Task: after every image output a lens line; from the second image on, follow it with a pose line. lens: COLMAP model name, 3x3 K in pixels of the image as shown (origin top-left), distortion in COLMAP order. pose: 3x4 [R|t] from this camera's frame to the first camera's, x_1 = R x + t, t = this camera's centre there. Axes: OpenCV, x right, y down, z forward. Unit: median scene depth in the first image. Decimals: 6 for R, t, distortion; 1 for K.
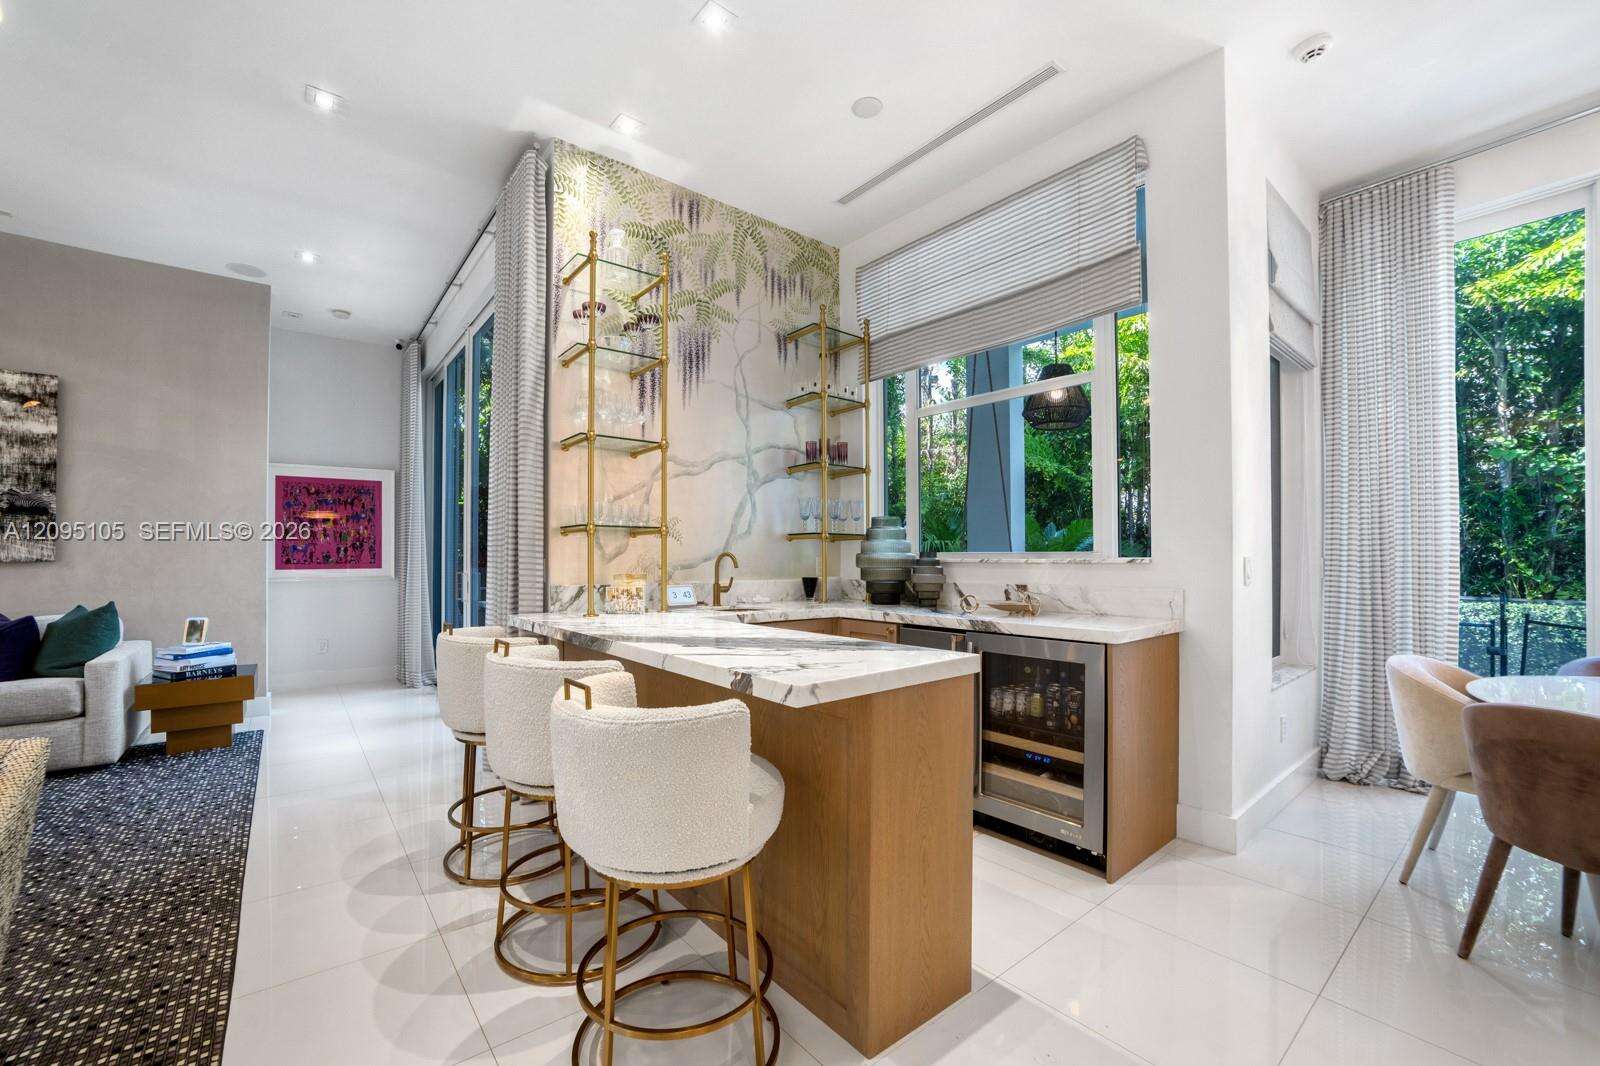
lens RADIAL K [[638.8, 0, 760.0], [0, 638.8, 556.7], [0, 0, 1]] dist [-0.059145, 0.017876]
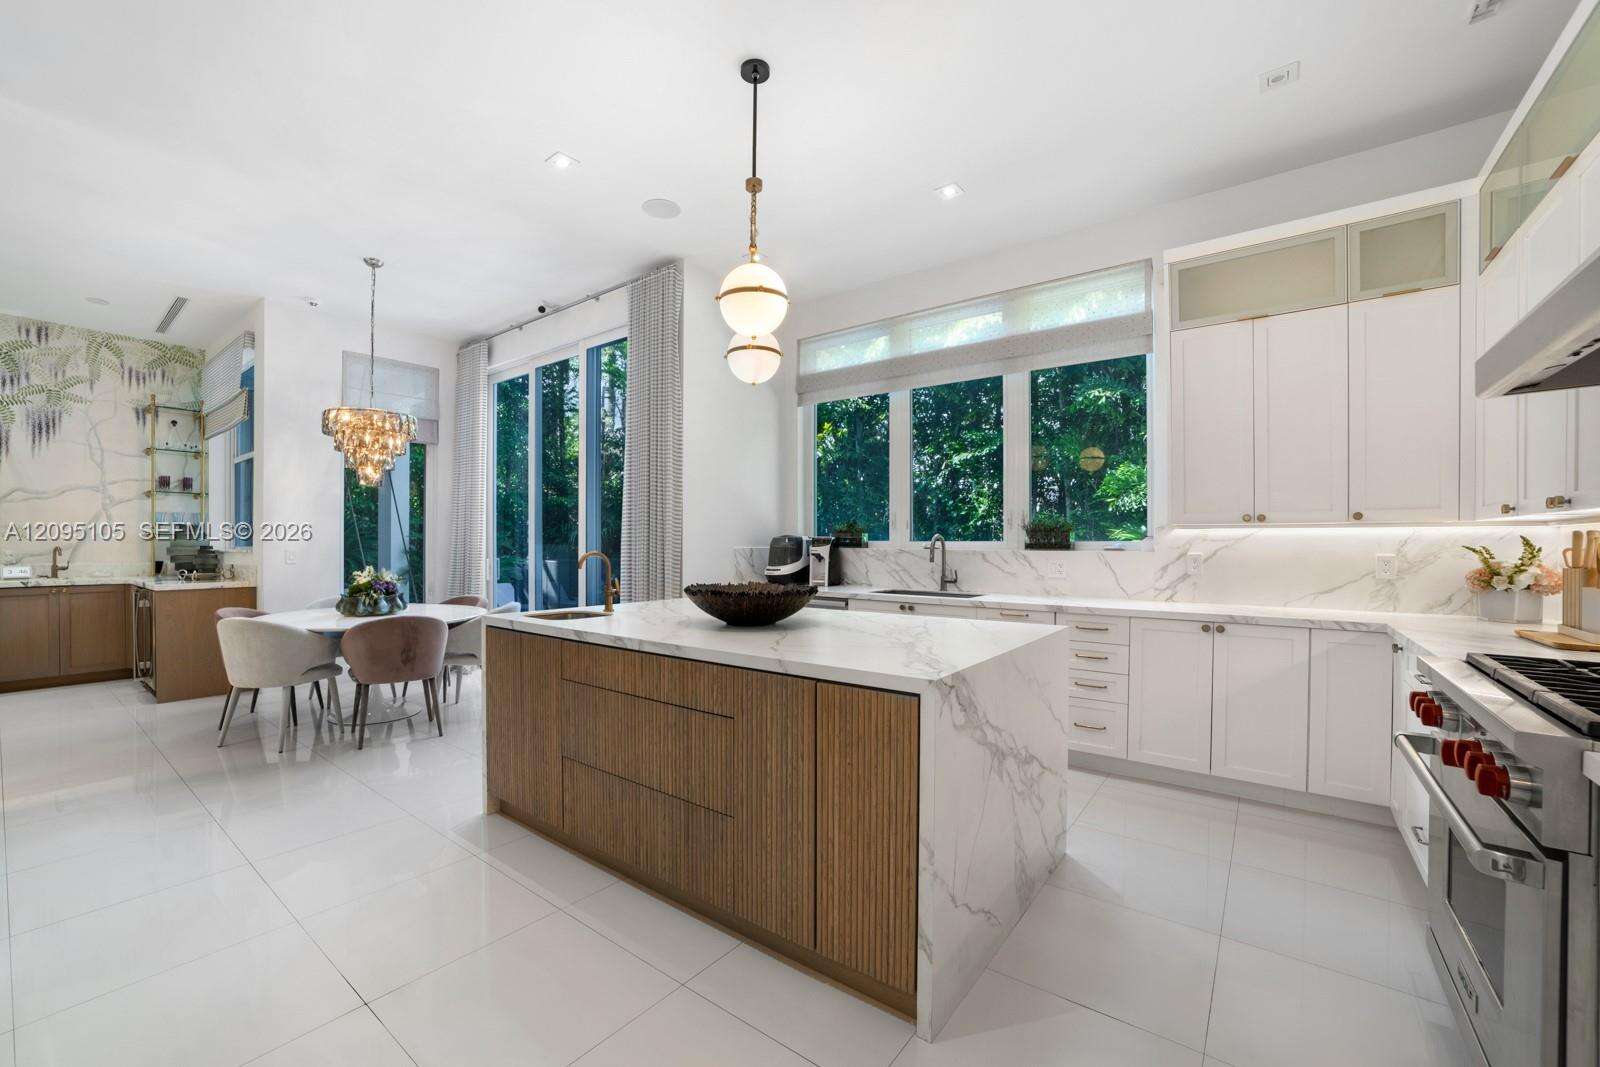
lens RADIAL K [[638.8, 0, 760.0], [0, 638.8, 557.2], [0, 0, 1]] dist [-0.059145, 0.017876]
pose [[0.969808, -0.002790, 0.243853, 1.247339], [-0.001297, 0.999861, 0.016598, -0.006716], [-0.243865, -0.016413, 0.969670, -0.927857]]
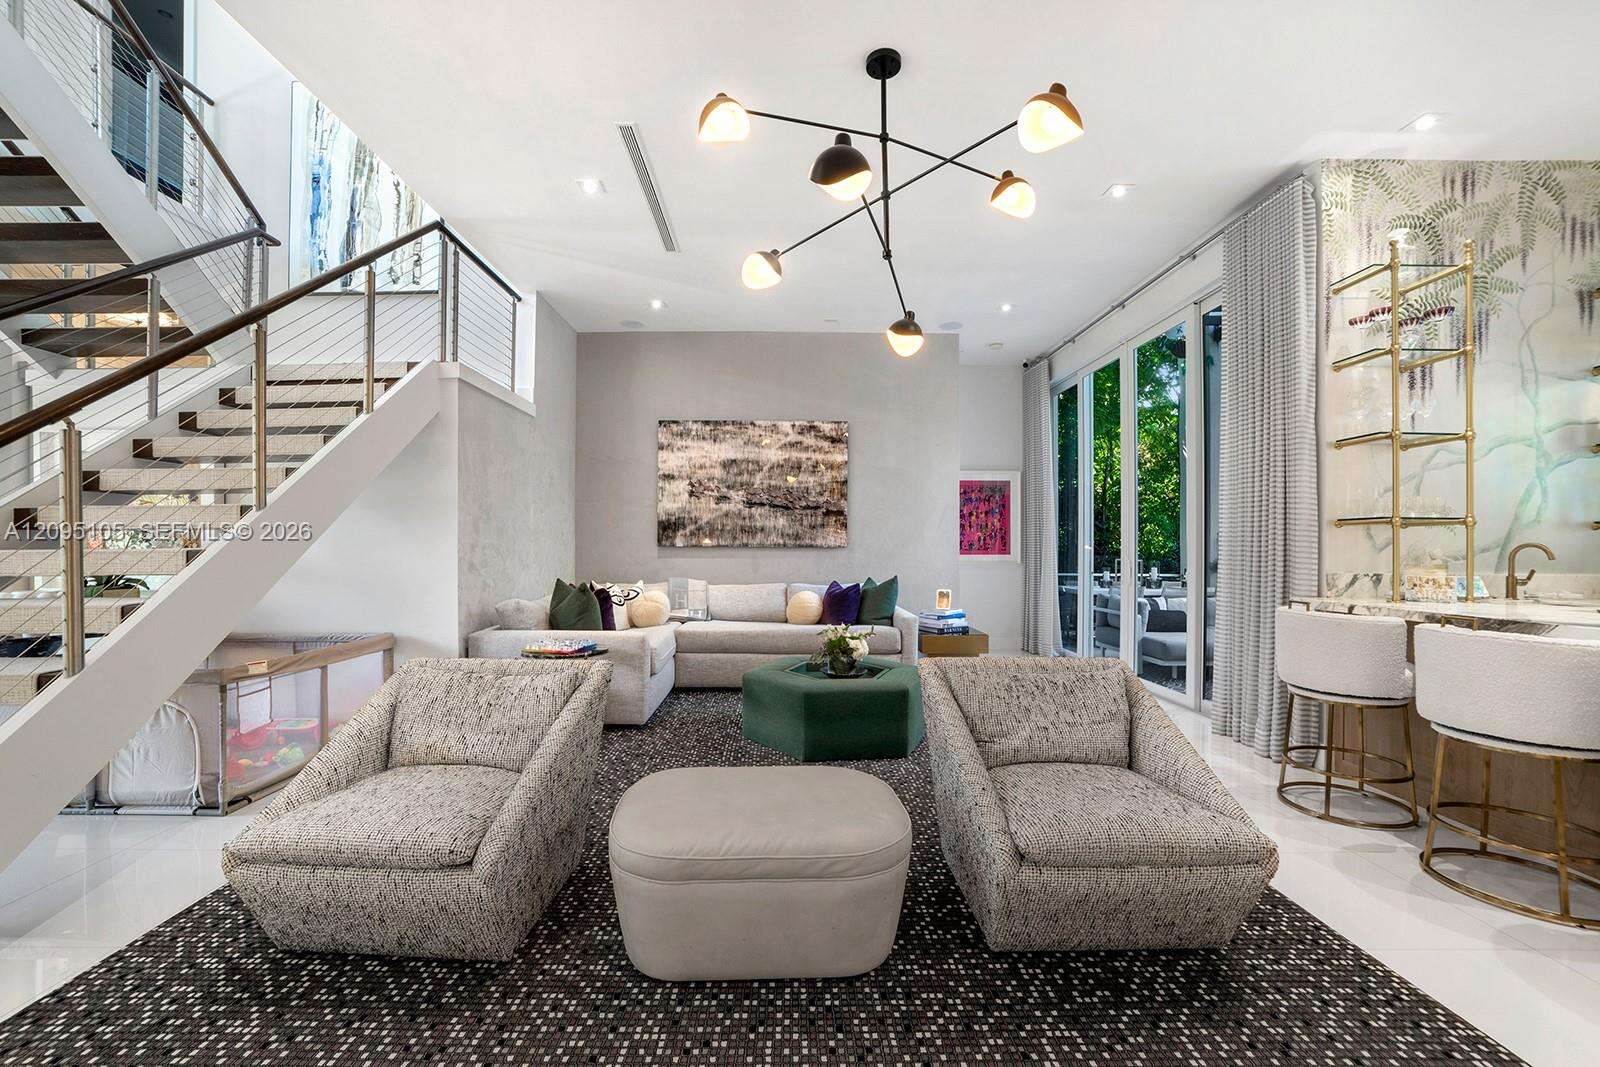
lens RADIAL K [[645.8, 0, 795.9], [0, 645.8, 543.1], [0, 0, 1]] dist [-0.031514, 0.013995]
pose [[0.811901, 0.003753, -0.583782, -0.354347], [-0.005017, 0.999987, -0.000549, -0.000851], [0.583773, 0.003374, 0.811910, -0.354169]]
